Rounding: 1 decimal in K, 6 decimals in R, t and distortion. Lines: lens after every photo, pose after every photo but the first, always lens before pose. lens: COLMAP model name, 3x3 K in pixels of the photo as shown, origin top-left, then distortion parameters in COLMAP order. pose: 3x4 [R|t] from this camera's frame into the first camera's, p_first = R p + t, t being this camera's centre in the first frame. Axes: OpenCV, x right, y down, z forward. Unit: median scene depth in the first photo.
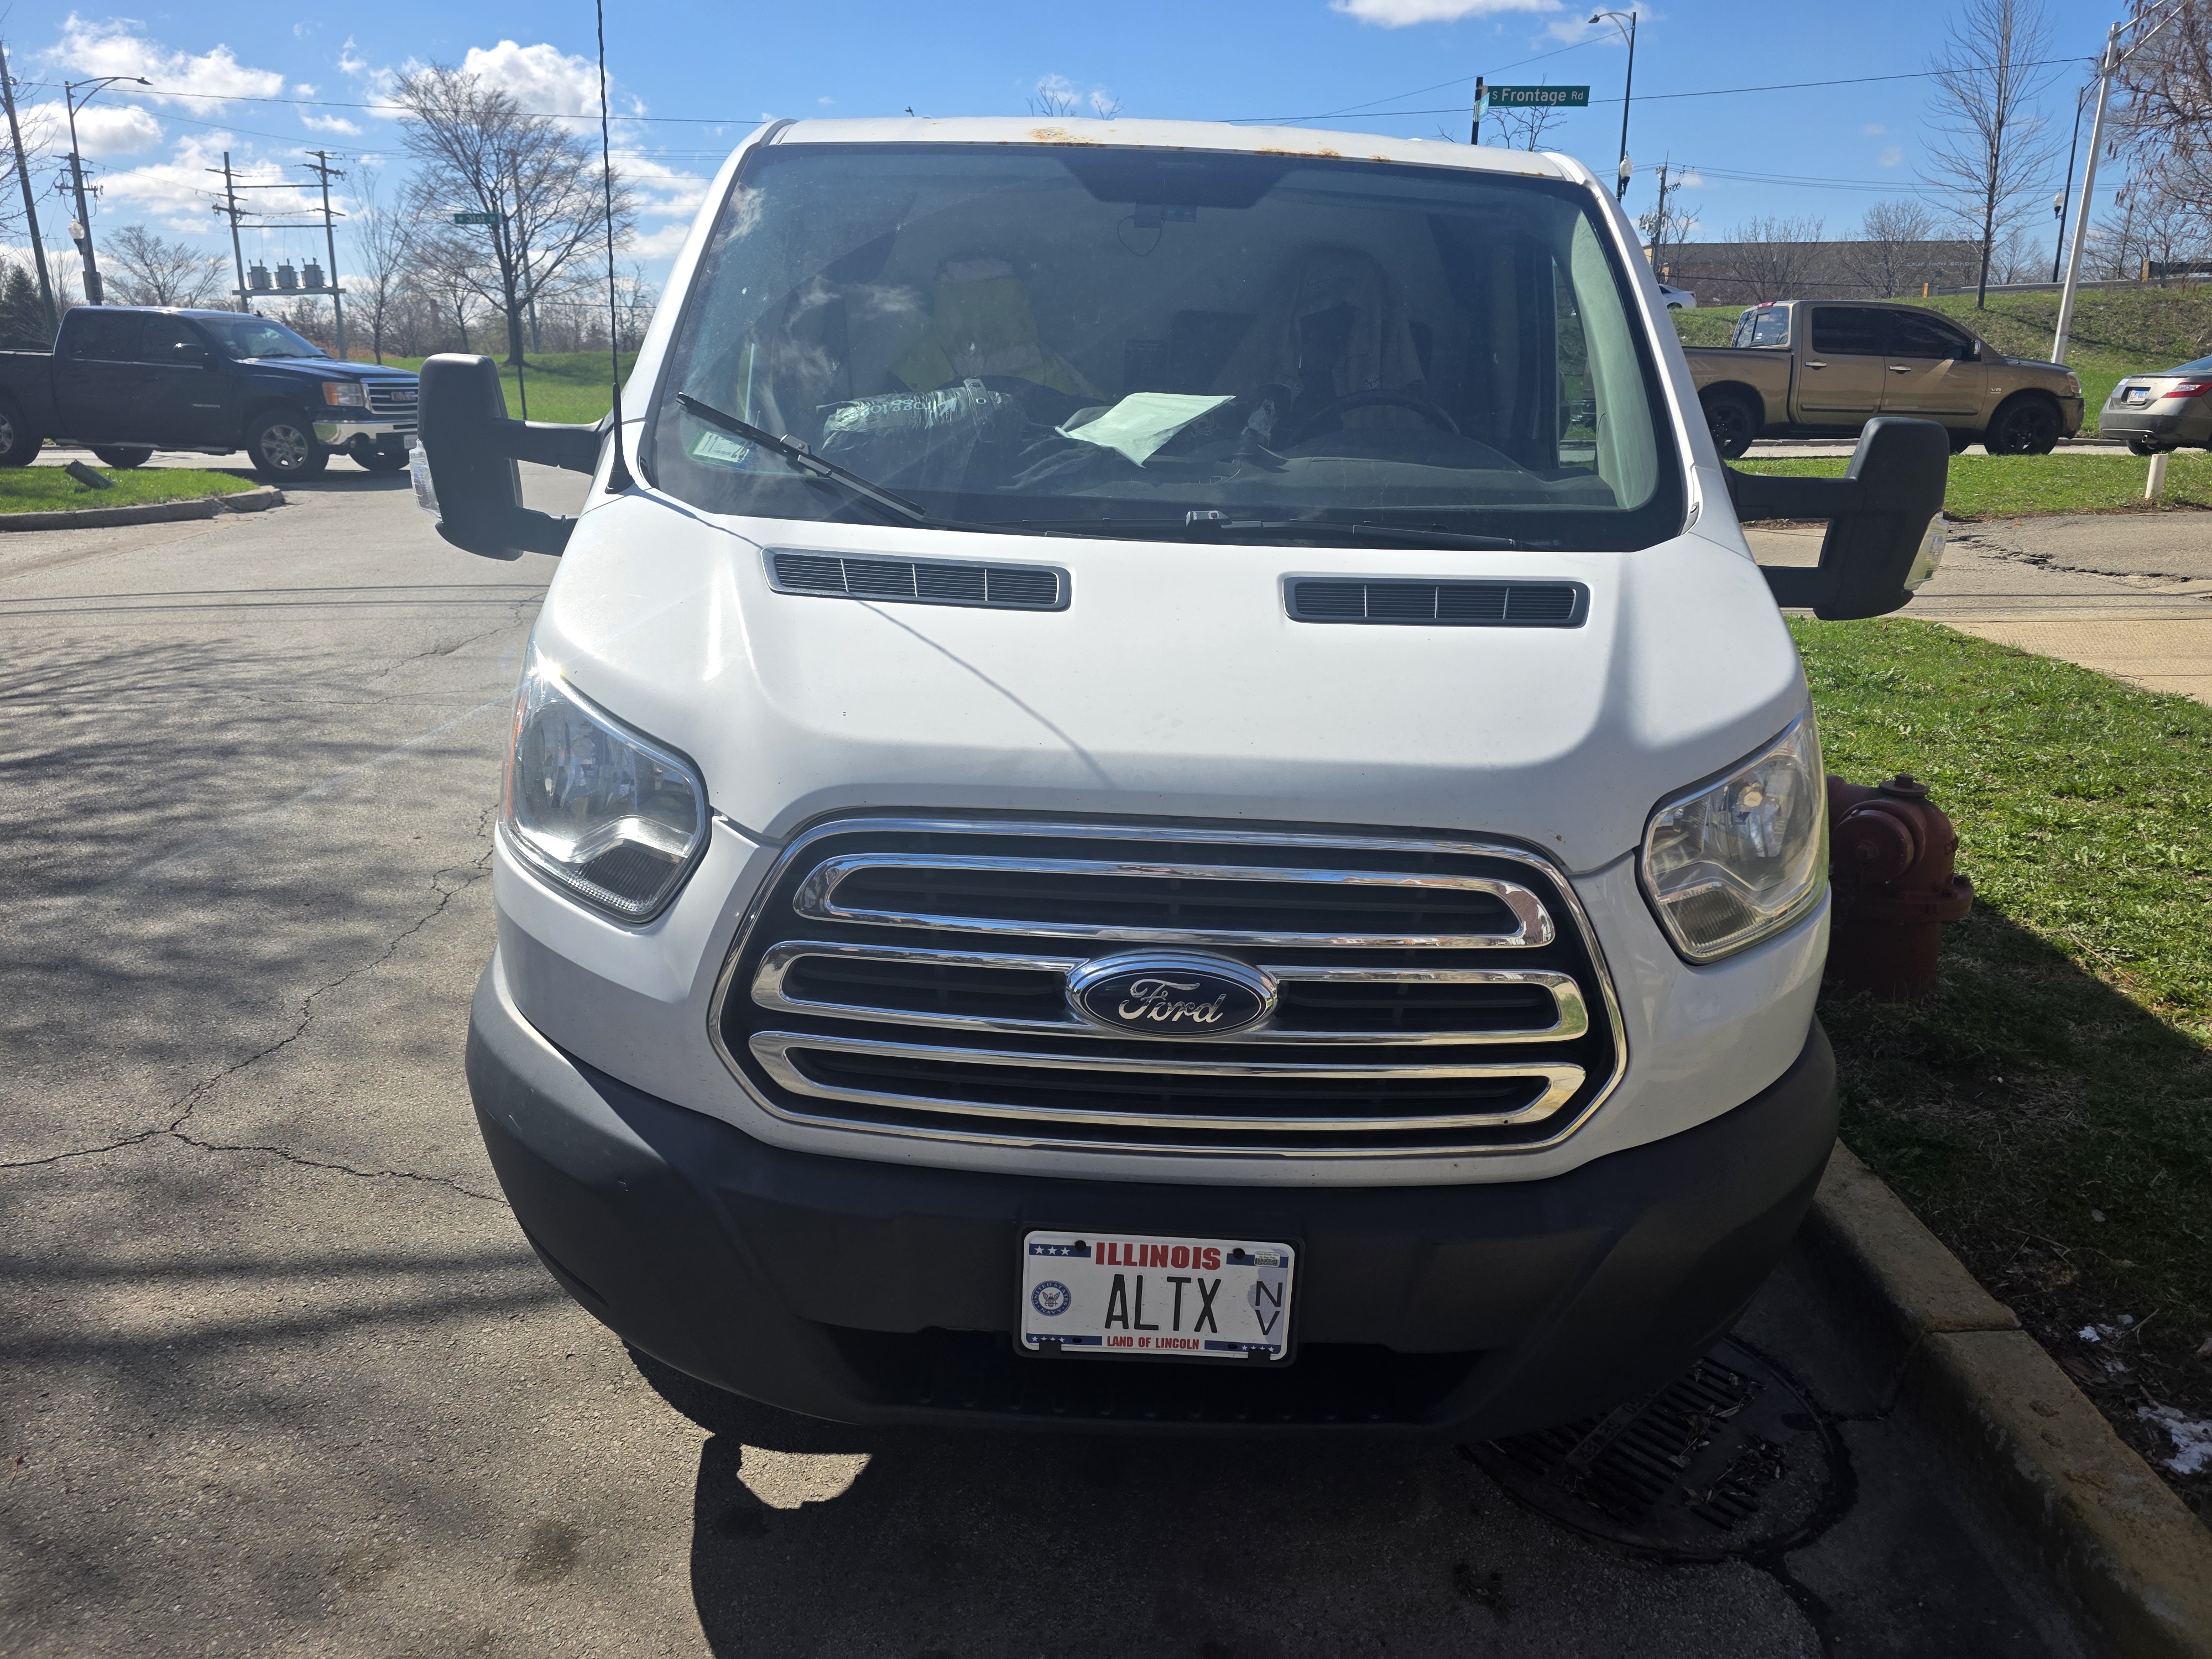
lens RADIAL K [[1494.0, 0, 1101.9], [0, 1494.0, 826.8], [0, 0, 1]] dist [0.059395, -0.055258]
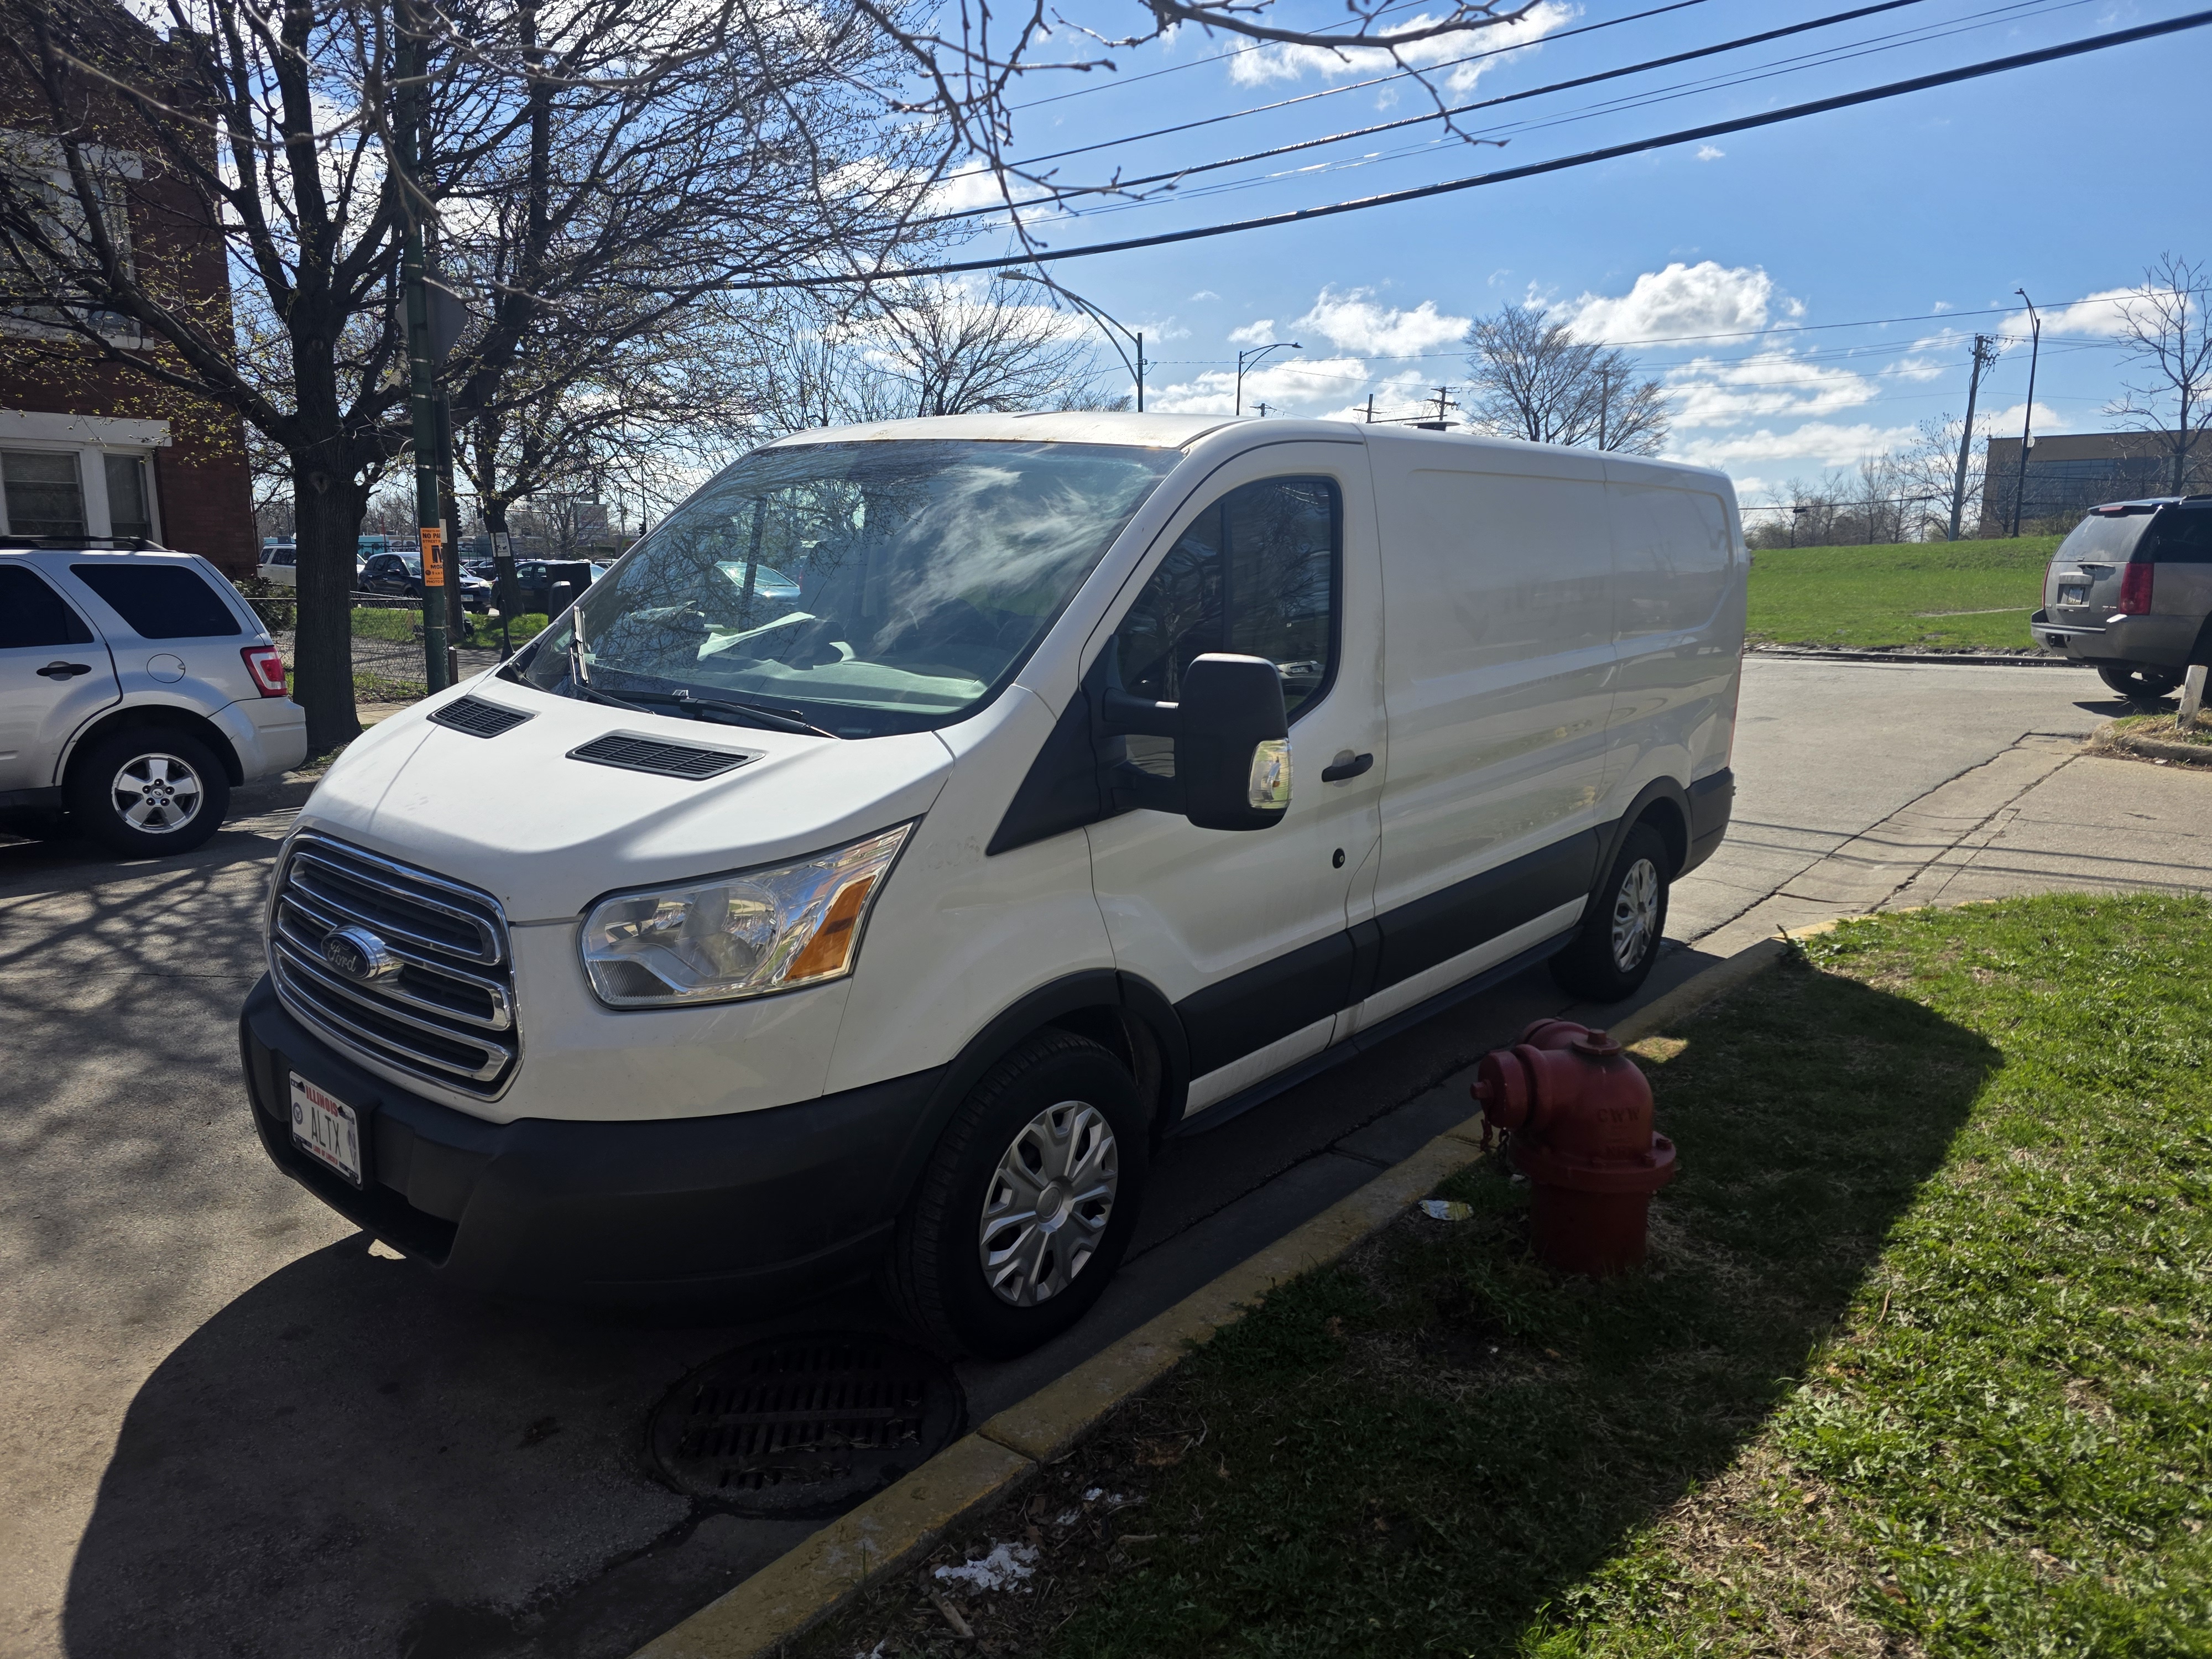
lens RADIAL K [[1494.0, 0, 1104.8], [0, 1494.0, 828.6], [0, 0, 1]] dist [0.059395, -0.055258]
pose [[0.768892, 0.115411, -0.628877, 1.413501], [-0.191194, 0.980071, -0.053900, -0.080066], [0.610123, 0.161681, 0.775634, 0.109445]]
